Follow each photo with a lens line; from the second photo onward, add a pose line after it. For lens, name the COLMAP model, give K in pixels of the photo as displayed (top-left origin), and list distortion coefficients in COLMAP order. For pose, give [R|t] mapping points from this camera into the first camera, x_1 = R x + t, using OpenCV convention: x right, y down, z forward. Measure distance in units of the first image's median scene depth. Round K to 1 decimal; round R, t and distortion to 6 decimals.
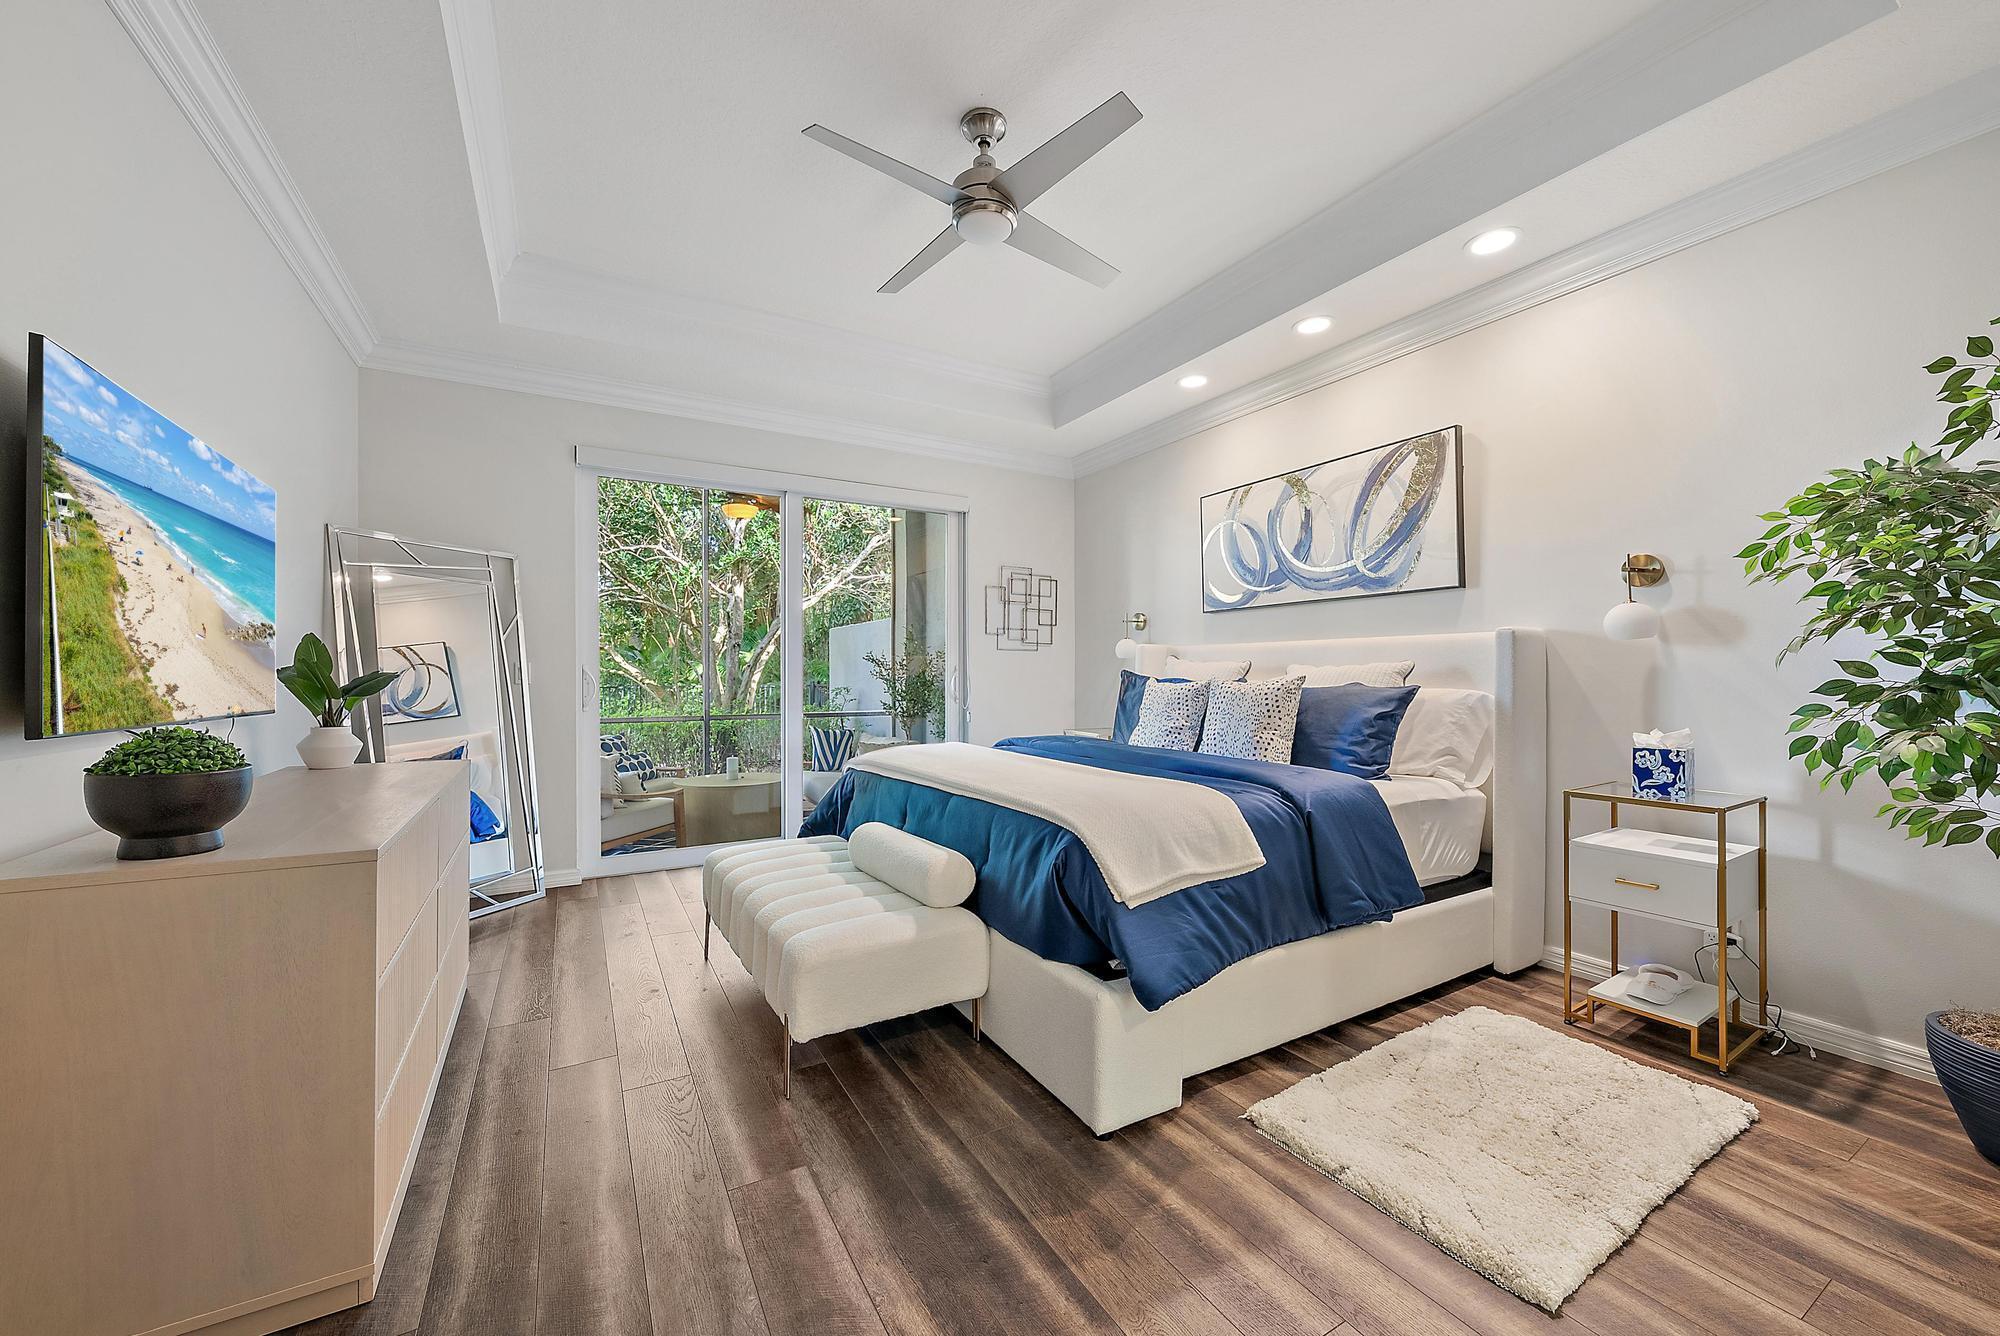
lens RADIAL K [[734.4, 0, 1000.2], [0, 734.4, 669.8], [0, 0, 1]] dist [-0.000667, -0.000015]
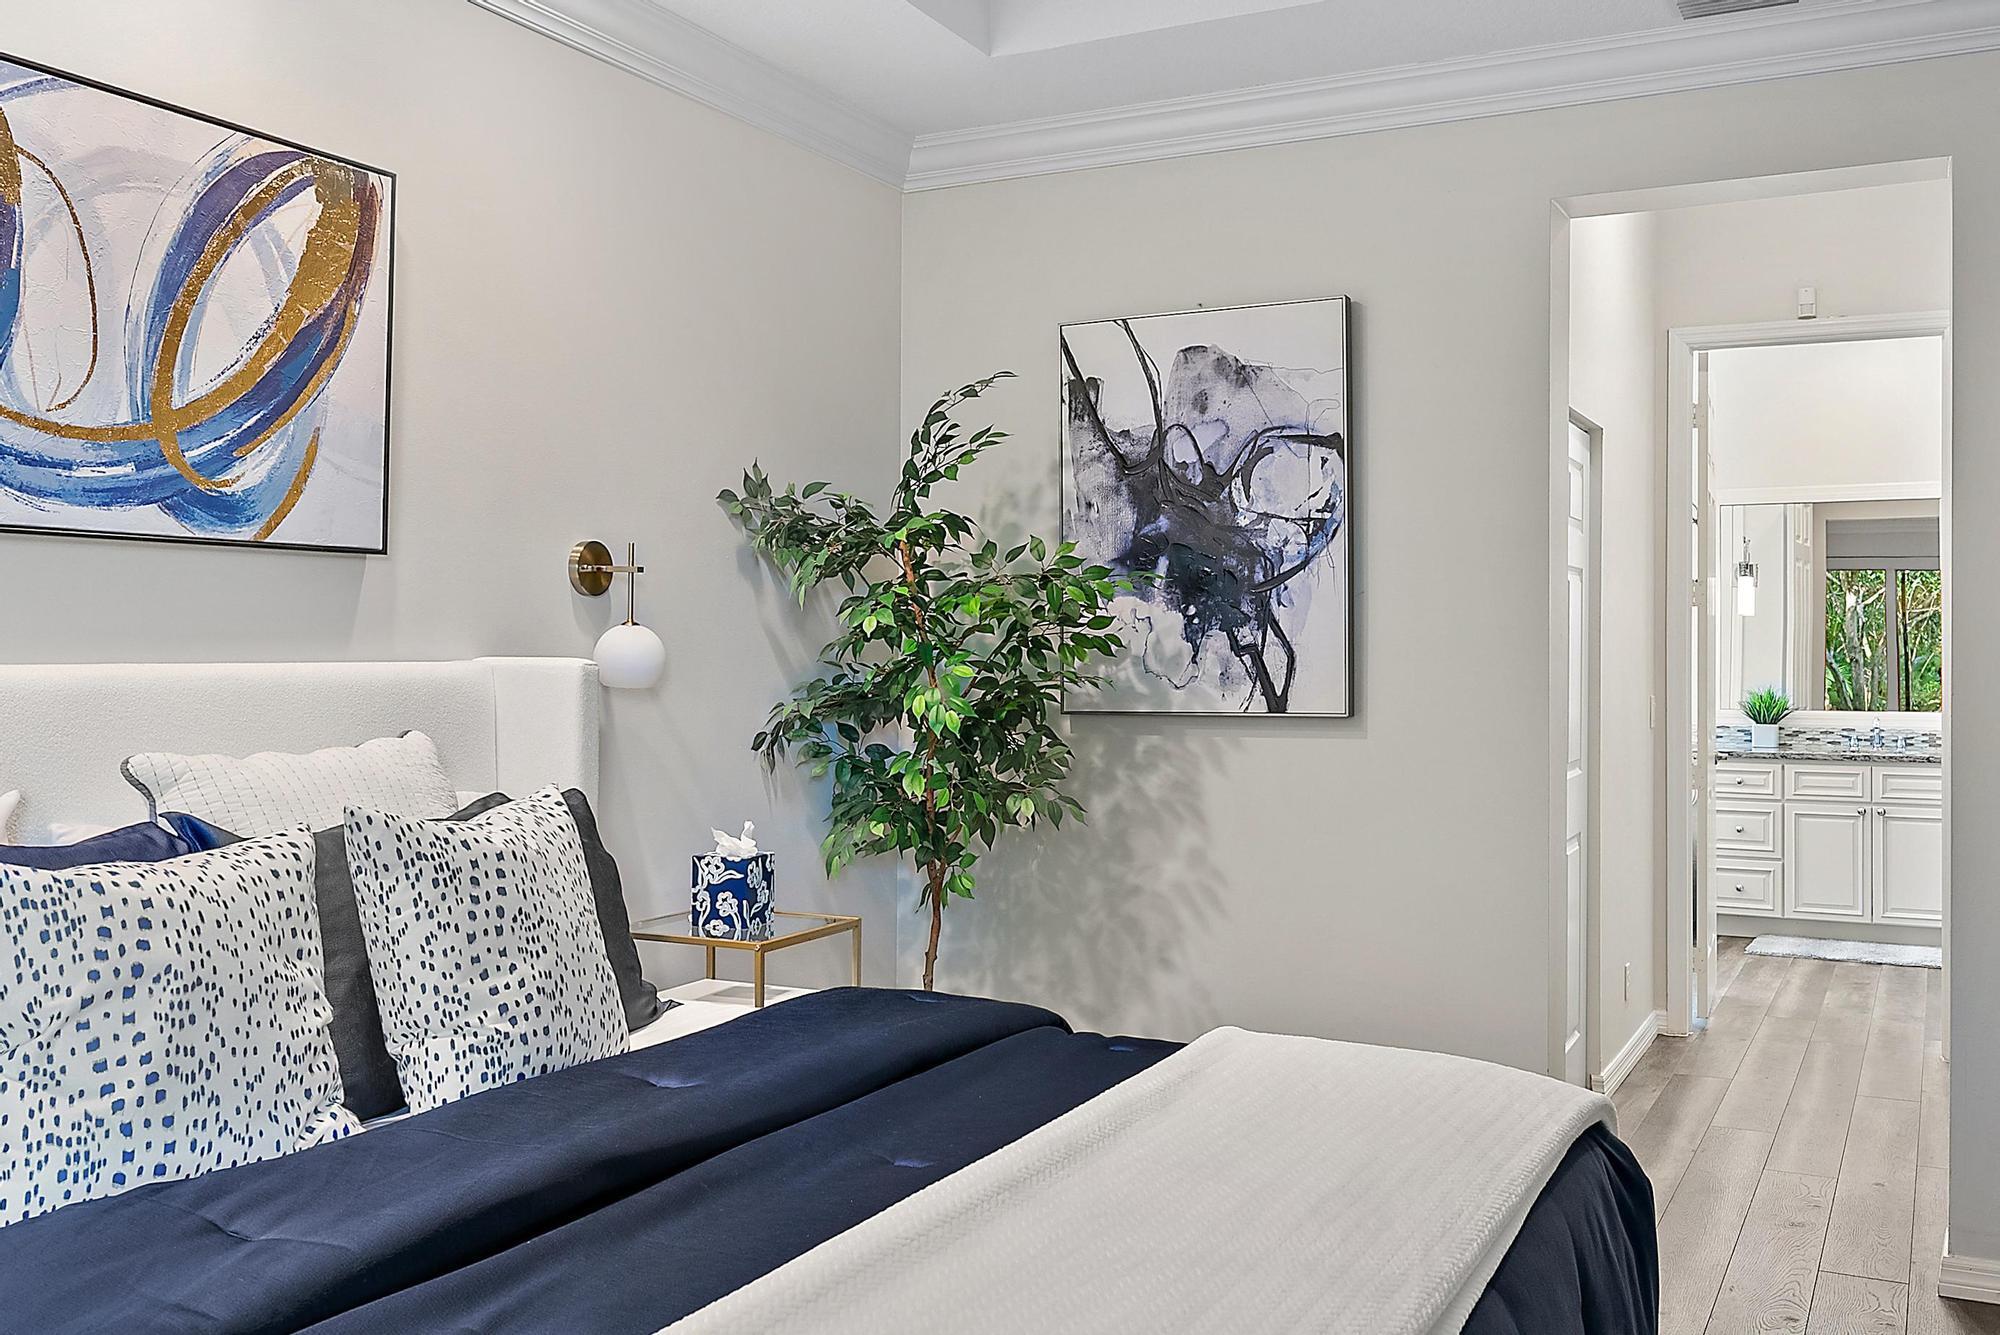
lens RADIAL K [[1805.2, 0, 1001.3], [0, 1805.2, 662.1], [0, 0, 1]] dist [0.003415, 0.000045]
pose [[-0.532508, -0.004806, 0.846411, -0.368798], [-0.007000, 0.999975, 0.001274, -0.044011], [-0.846396, -0.005247, -0.532528, 1.022232]]
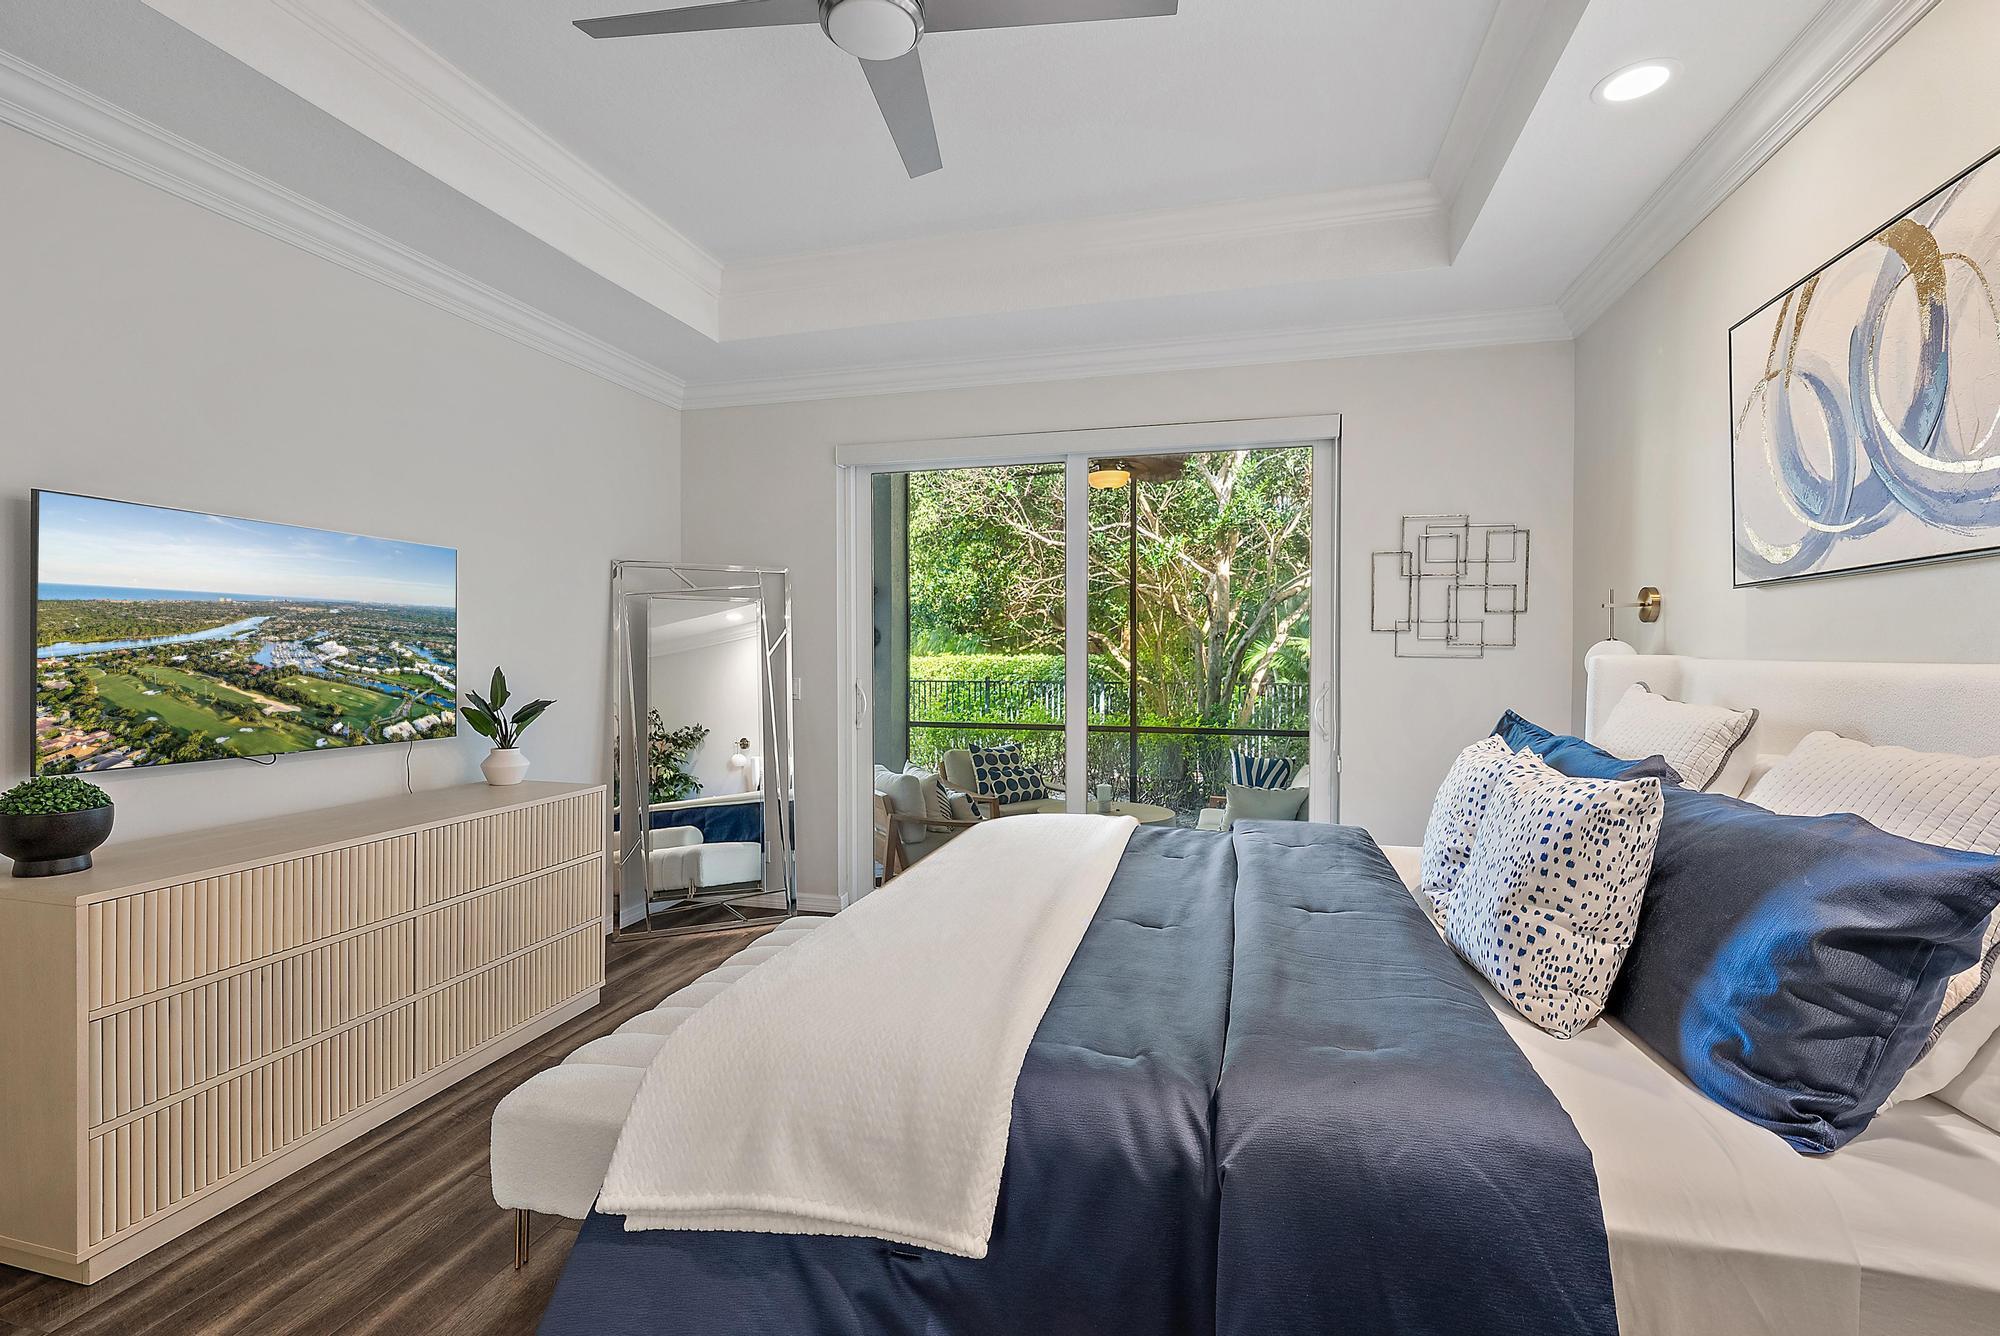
lens RADIAL K [[898.0, 0, 1003.7], [0, 898.0, 659.1], [0, 0, 1]] dist [-0.001804, 0.000315]
pose [[0.712265, 0.005509, -0.701889, 0.393502], [0.001611, 0.999954, 0.009484, -0.046173], [0.701909, -0.007886, 0.712223, 0.346204]]
